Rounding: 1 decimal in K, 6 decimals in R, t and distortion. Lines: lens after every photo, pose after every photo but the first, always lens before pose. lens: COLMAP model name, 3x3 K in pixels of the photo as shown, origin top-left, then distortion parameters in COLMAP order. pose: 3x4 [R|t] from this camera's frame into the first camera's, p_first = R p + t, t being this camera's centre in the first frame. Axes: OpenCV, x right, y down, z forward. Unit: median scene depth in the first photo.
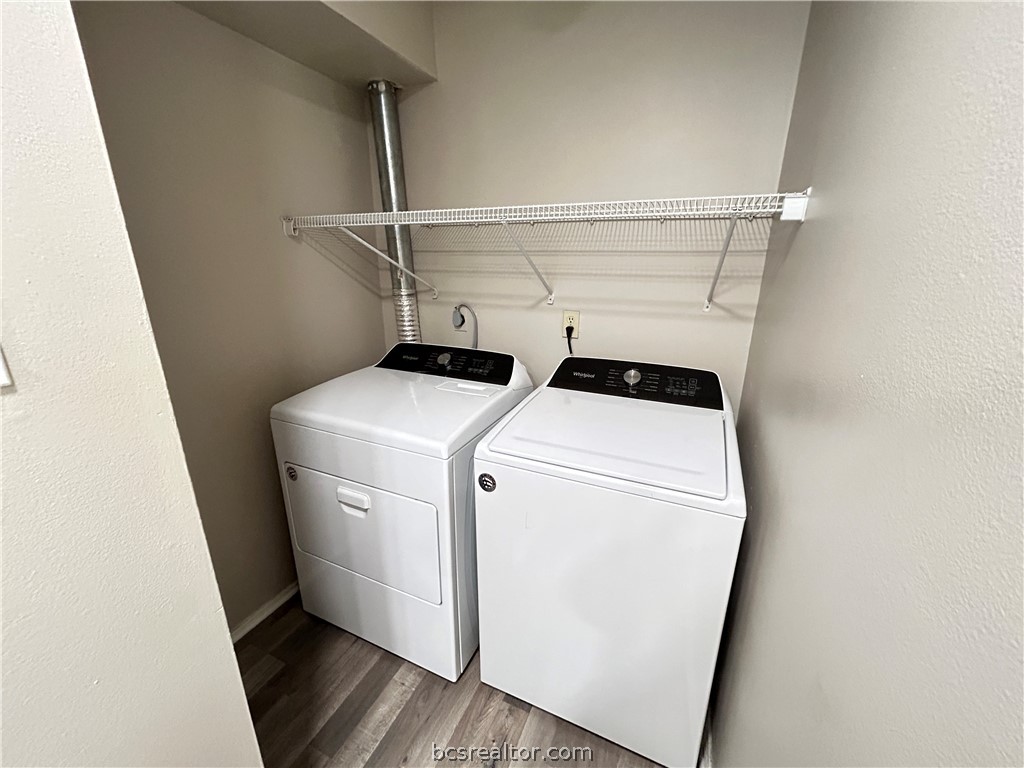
lens RADIAL K [[414.6, 0, 512.9], [0, 414.6, 382.9], [0, 0, 1]] dist [-0.003068, 0.003100]
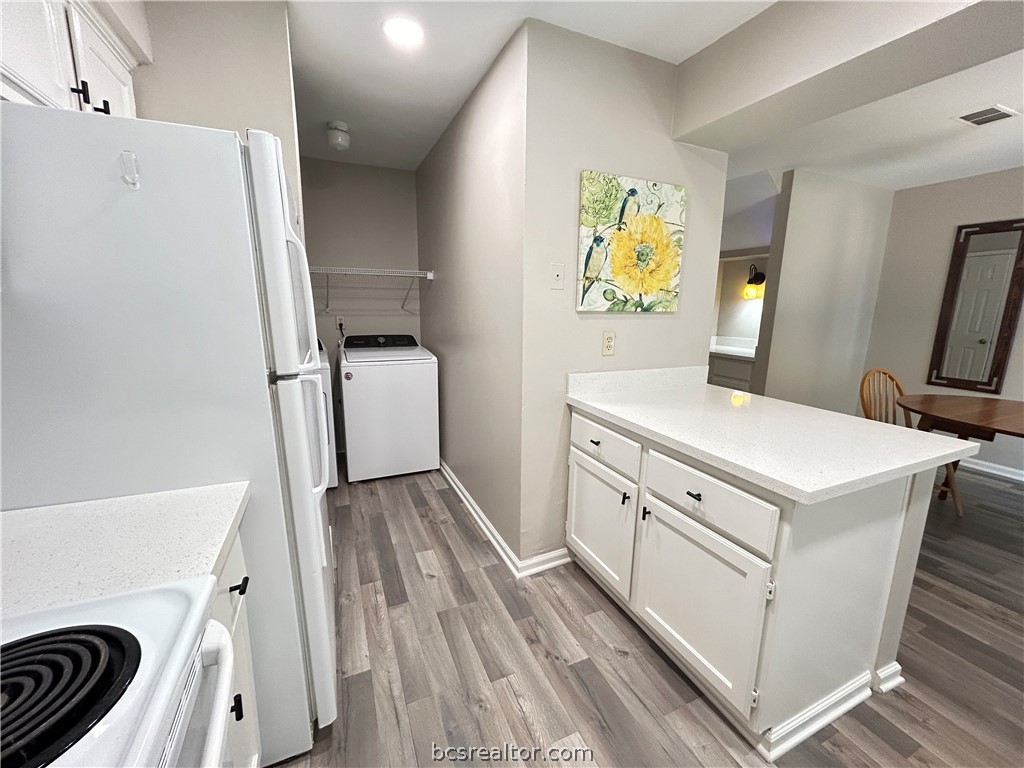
lens RADIAL K [[414.6, 0, 512.9], [0, 414.6, 382.9], [0, 0, 1]] dist [-0.003068, 0.003100]
pose [[0.662518, -0.134987, 0.736783, -0.999947], [0.206925, 0.978333, -0.006826, 0.401840], [-0.719897, 0.156981, 0.676095, -1.108273]]
